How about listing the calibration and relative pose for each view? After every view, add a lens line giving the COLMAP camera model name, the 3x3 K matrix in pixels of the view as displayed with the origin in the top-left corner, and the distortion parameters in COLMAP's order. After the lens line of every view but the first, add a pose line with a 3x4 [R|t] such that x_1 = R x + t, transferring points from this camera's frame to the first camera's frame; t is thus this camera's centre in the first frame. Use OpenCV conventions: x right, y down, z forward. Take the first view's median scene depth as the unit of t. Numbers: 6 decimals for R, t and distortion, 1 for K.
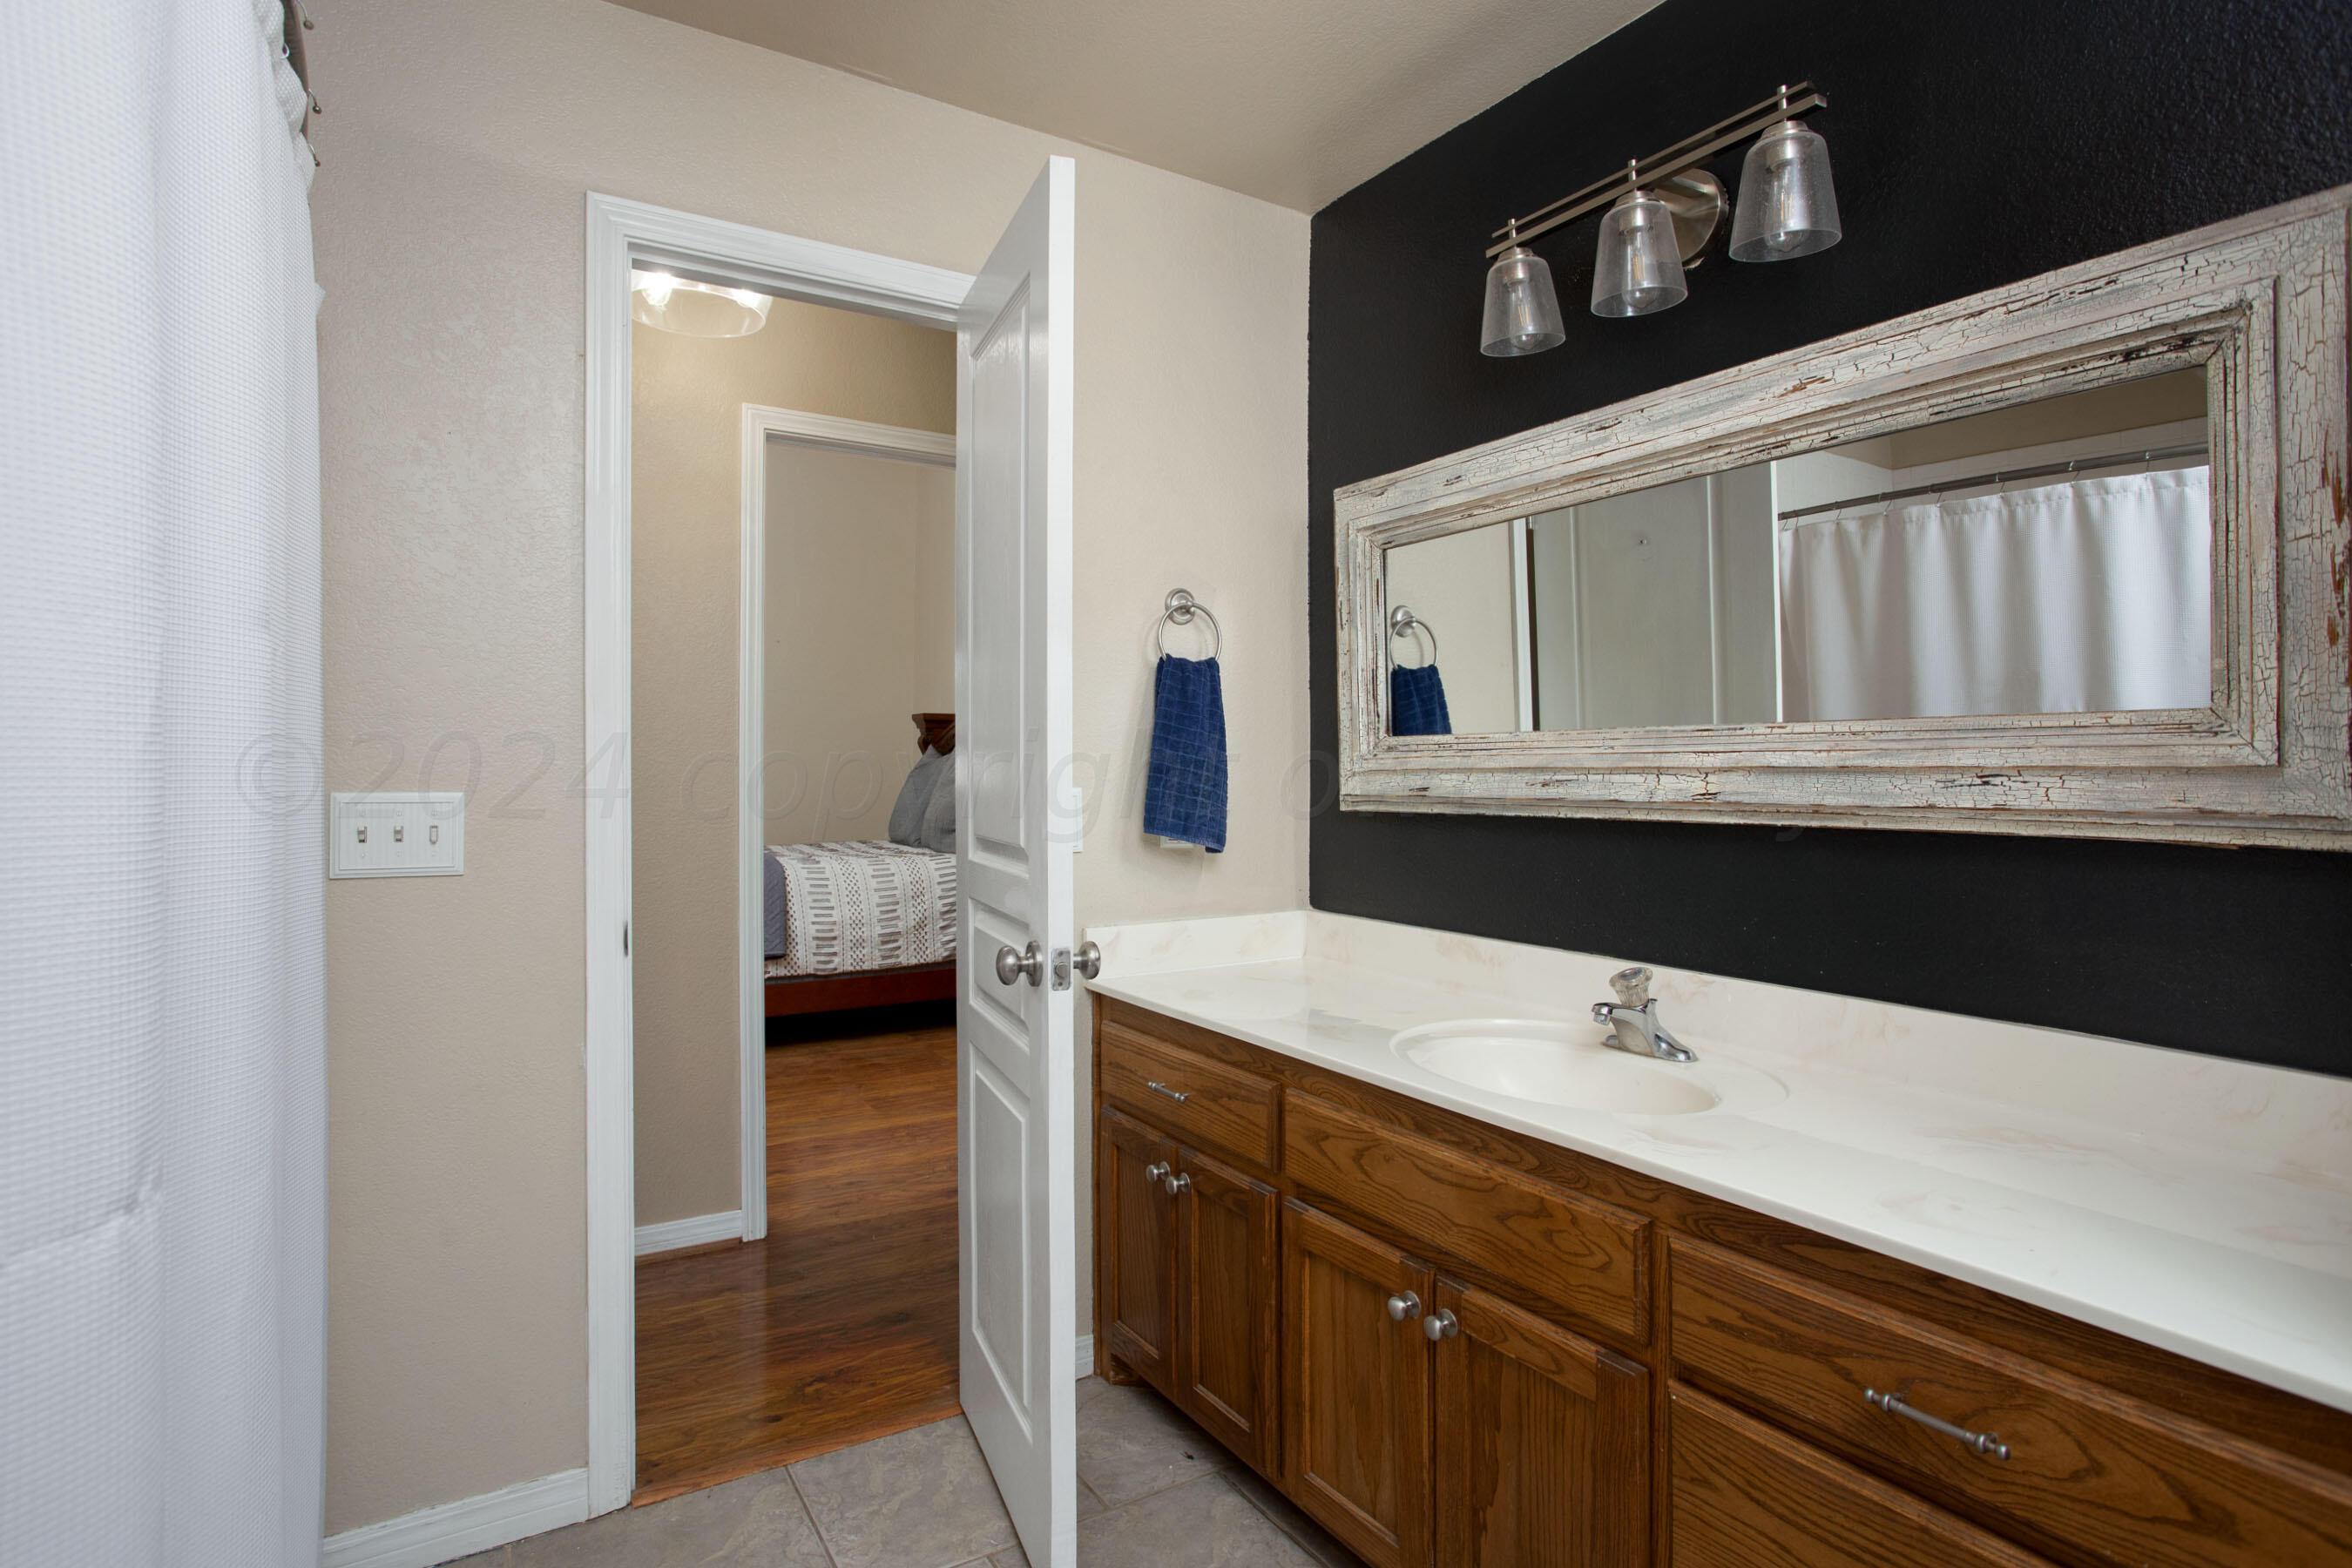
lens RADIAL K [[1160.7, 0, 1176.0], [0, 1160.7, 784.0], [0, 0, 1]] dist [-0.065619, 0.030198]
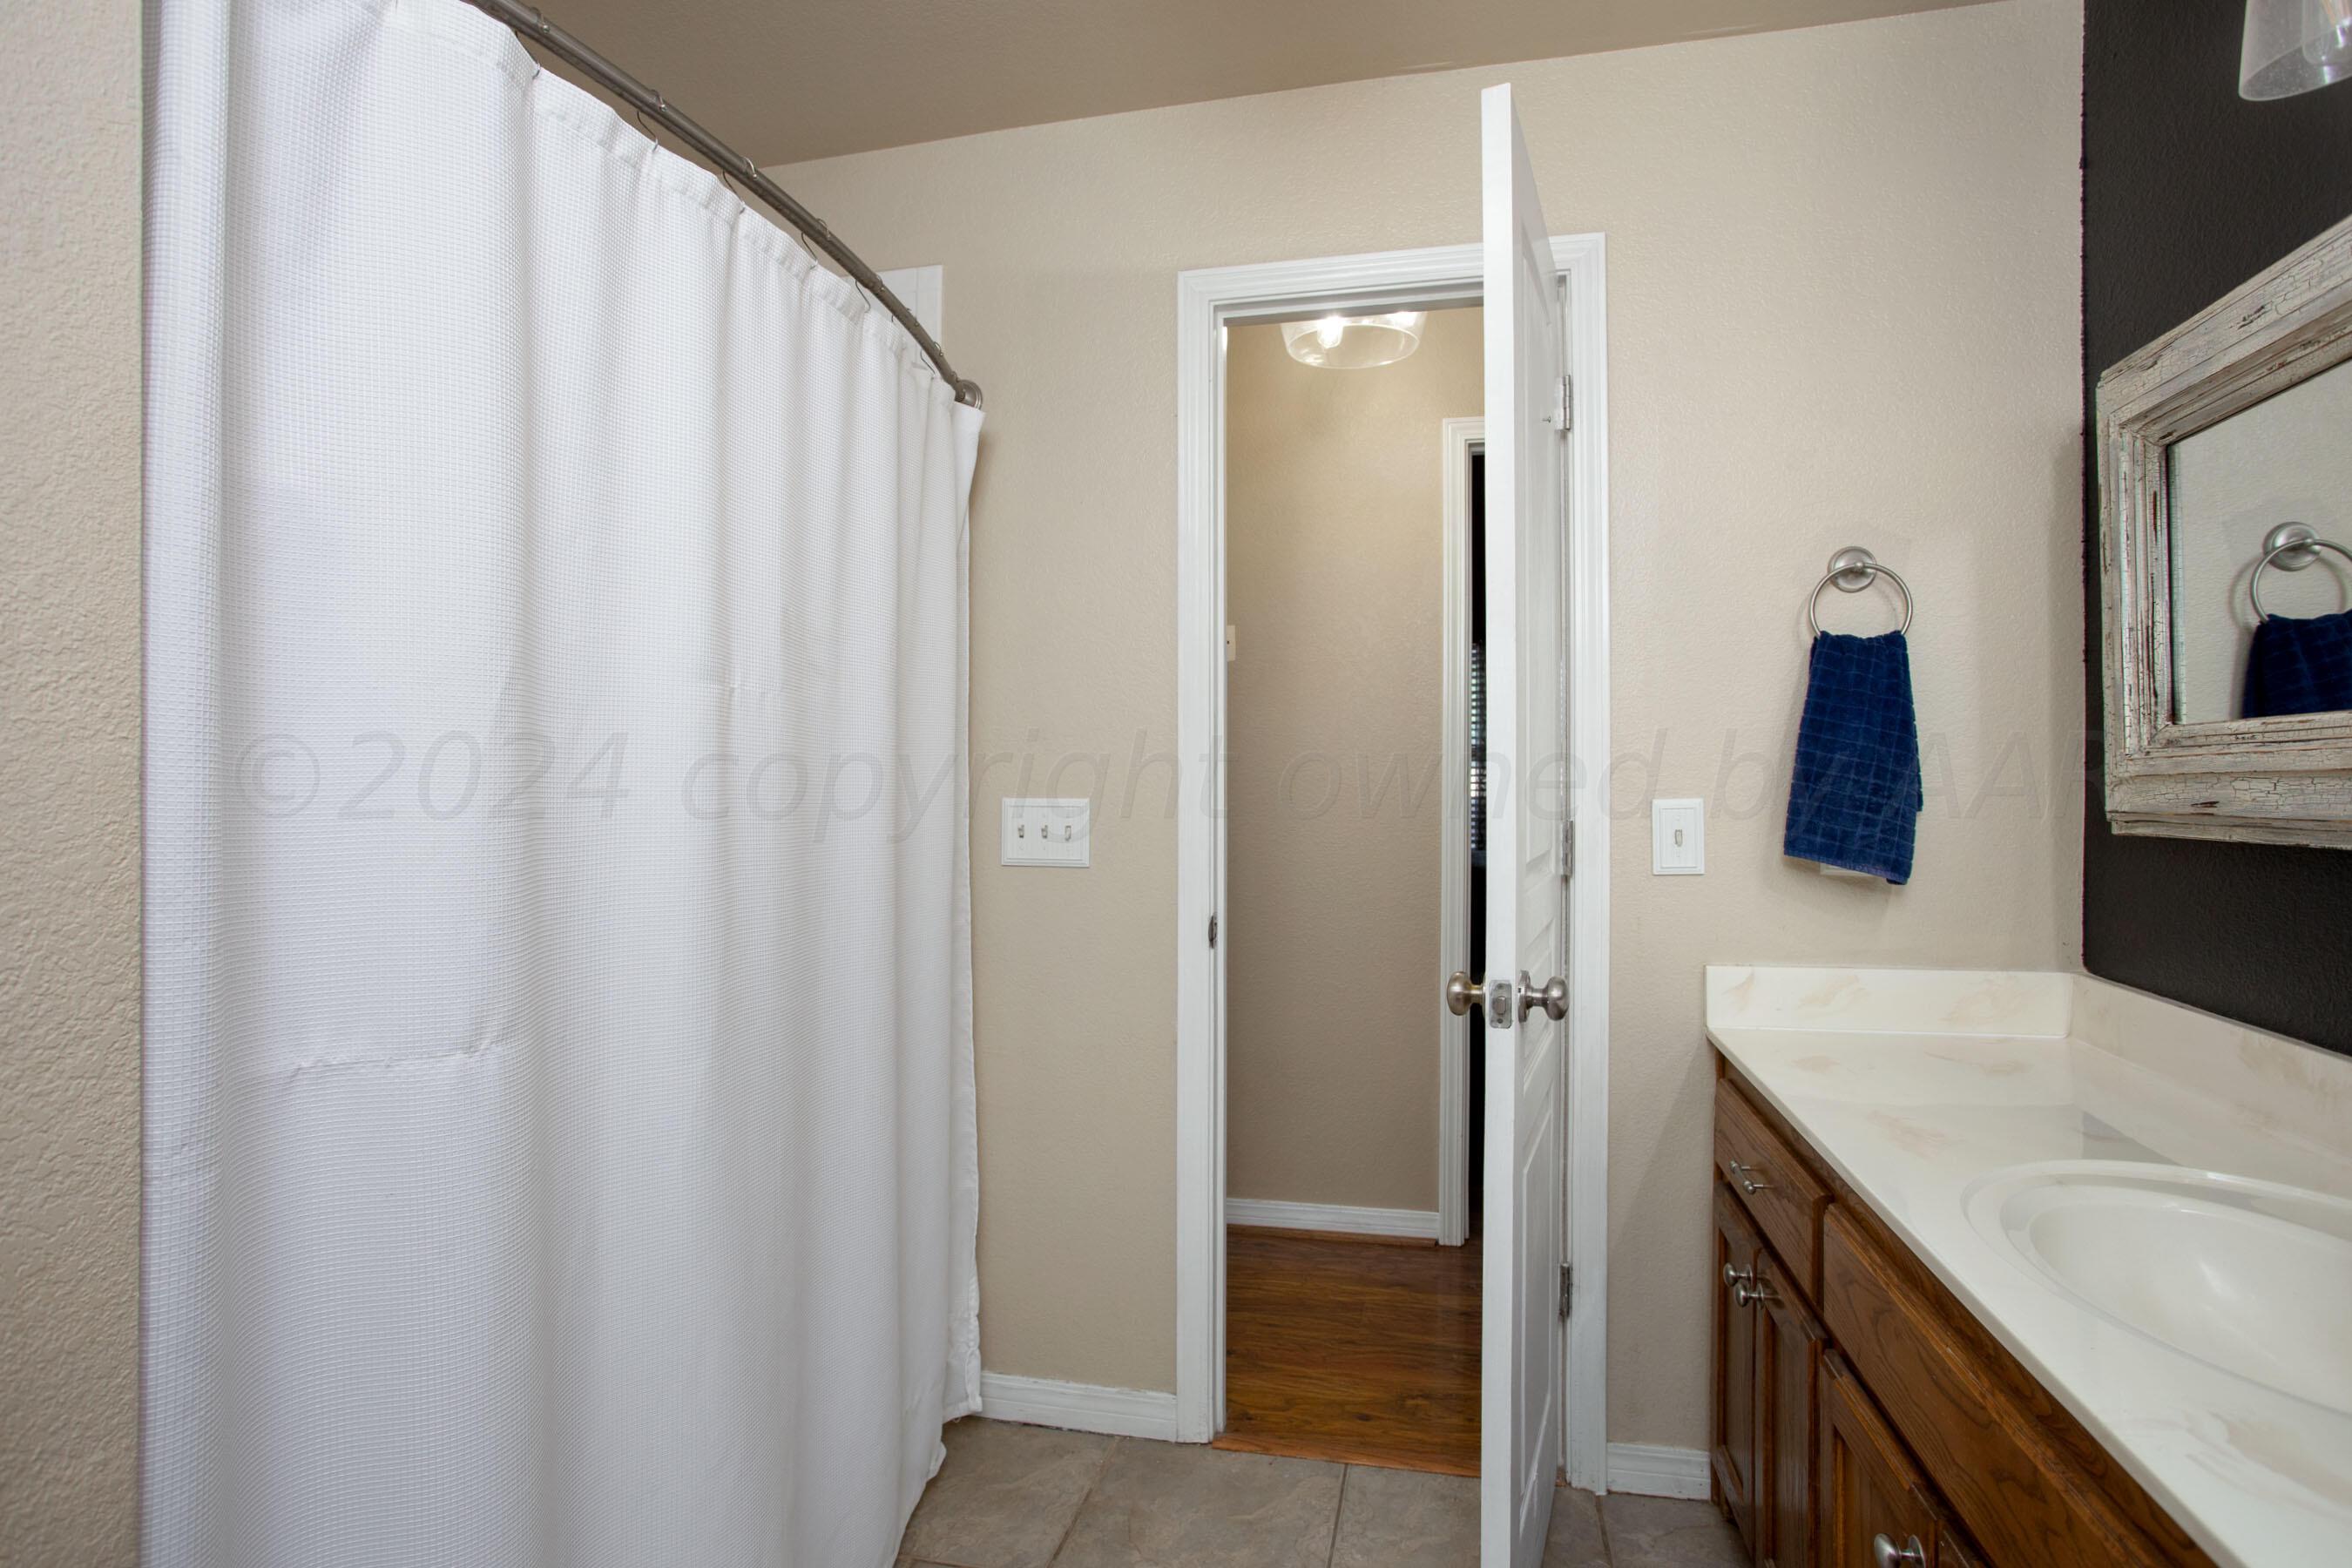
lens RADIAL K [[1170.1, 0, 1176.0], [0, 1170.1, 784.0], [0, 0, 1]] dist [-0.076872, 0.046743]
pose [[0.721648, -0.001976, -0.692257, 0.224088], [-0.004361, 0.999963, -0.007401, 0.000539], [0.692246, 0.008360, 0.721613, 0.130254]]
